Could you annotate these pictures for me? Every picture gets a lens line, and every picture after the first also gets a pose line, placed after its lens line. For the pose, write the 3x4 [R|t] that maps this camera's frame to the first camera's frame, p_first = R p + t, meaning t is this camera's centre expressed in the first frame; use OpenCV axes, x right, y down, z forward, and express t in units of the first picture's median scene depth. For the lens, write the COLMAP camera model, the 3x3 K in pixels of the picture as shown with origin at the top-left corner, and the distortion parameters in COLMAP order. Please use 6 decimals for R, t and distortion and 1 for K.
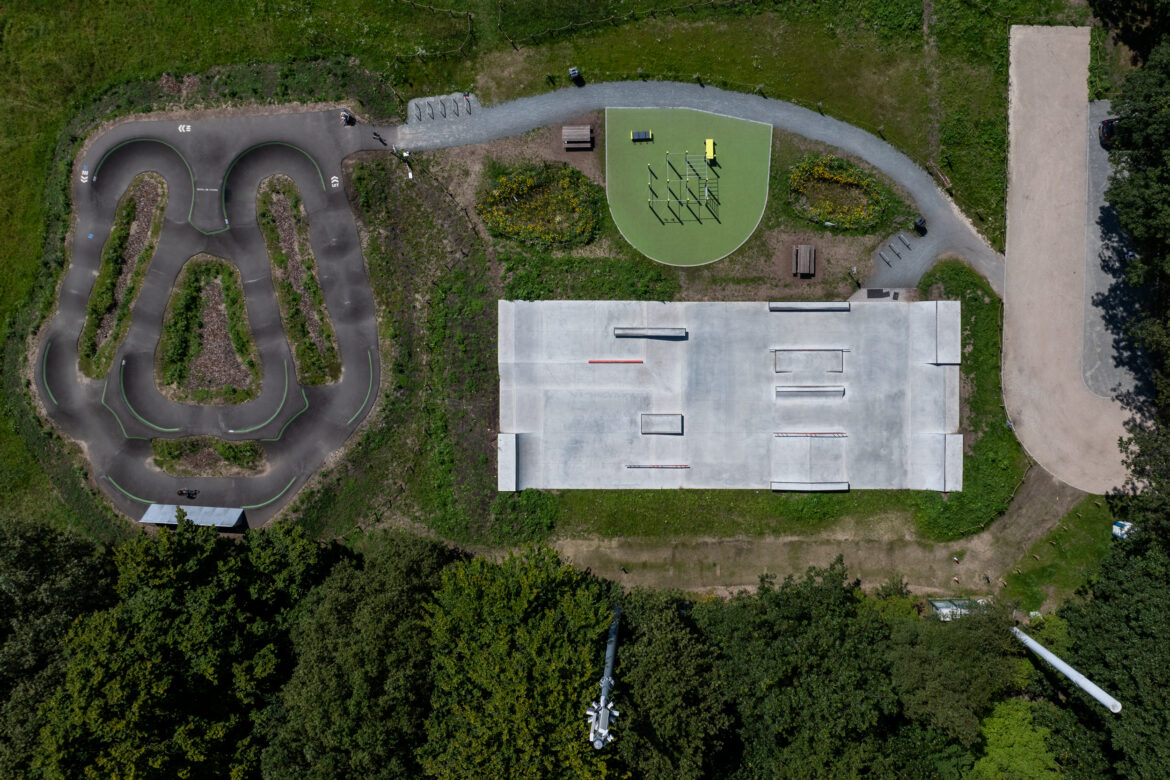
lens RADIAL K [[826.6, 0, 587.5], [0, 826.6, 365.2], [0, 0, 1]] dist [-0.033787, -0.005418]
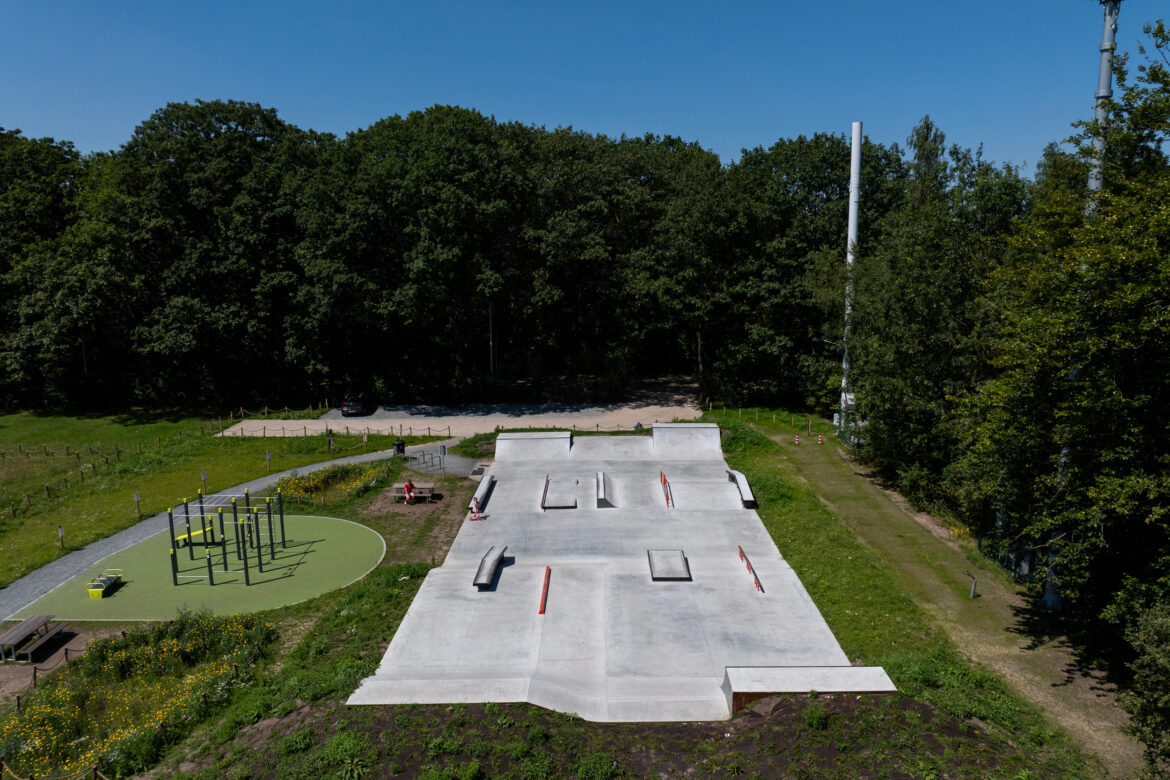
lens RADIAL K [[857.2, 0, 602.9], [0, 857.2, 392.7], [0, 0, 1]] dist [-0.032793, -0.002580]
pose [[-0.005082, -0.156678, 0.987637, -0.434059], [0.999847, -0.017325, 0.002397, 0.029850], [0.016735, 0.987498, 0.156742, 0.804540]]
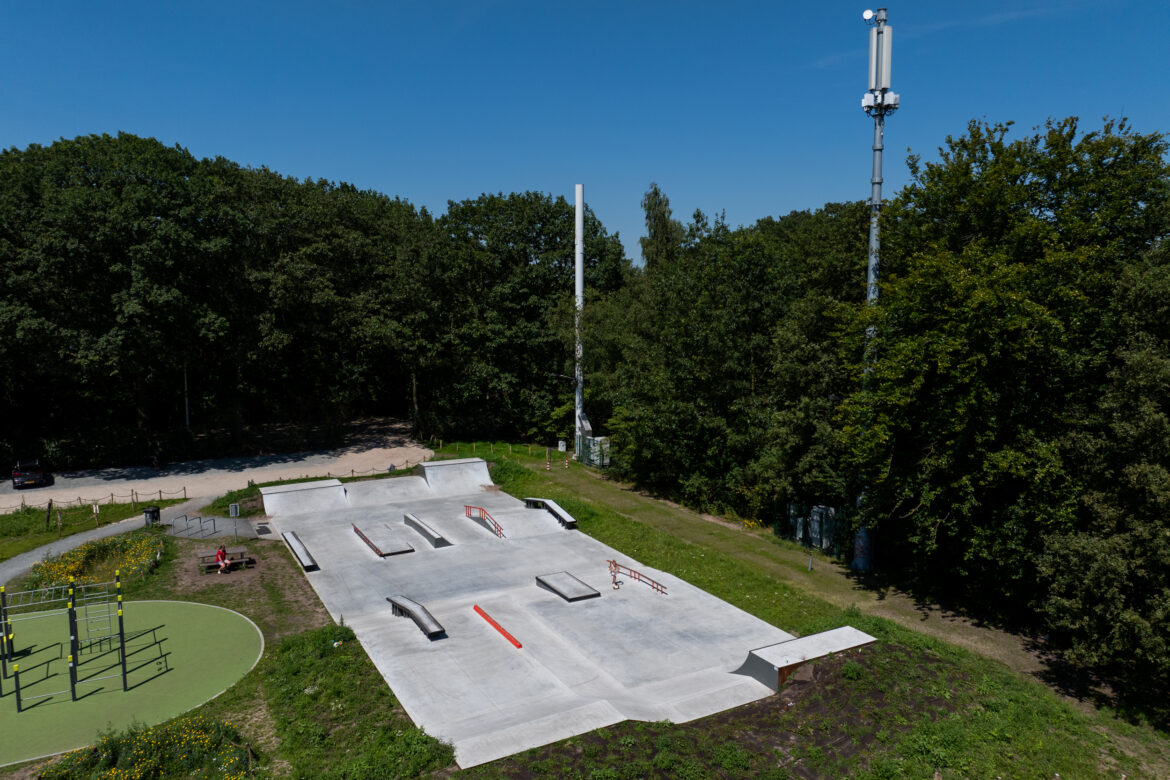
lens RADIAL K [[826.6, 0, 587.5], [0, 826.6, 365.2], [0, 0, 1]] dist [-0.033787, -0.005418]
pose [[-0.489821, -0.065885, 0.869330, -0.393194], [0.871763, -0.048704, 0.487501, -0.182151], [0.010221, 0.996638, 0.081293, 0.805319]]
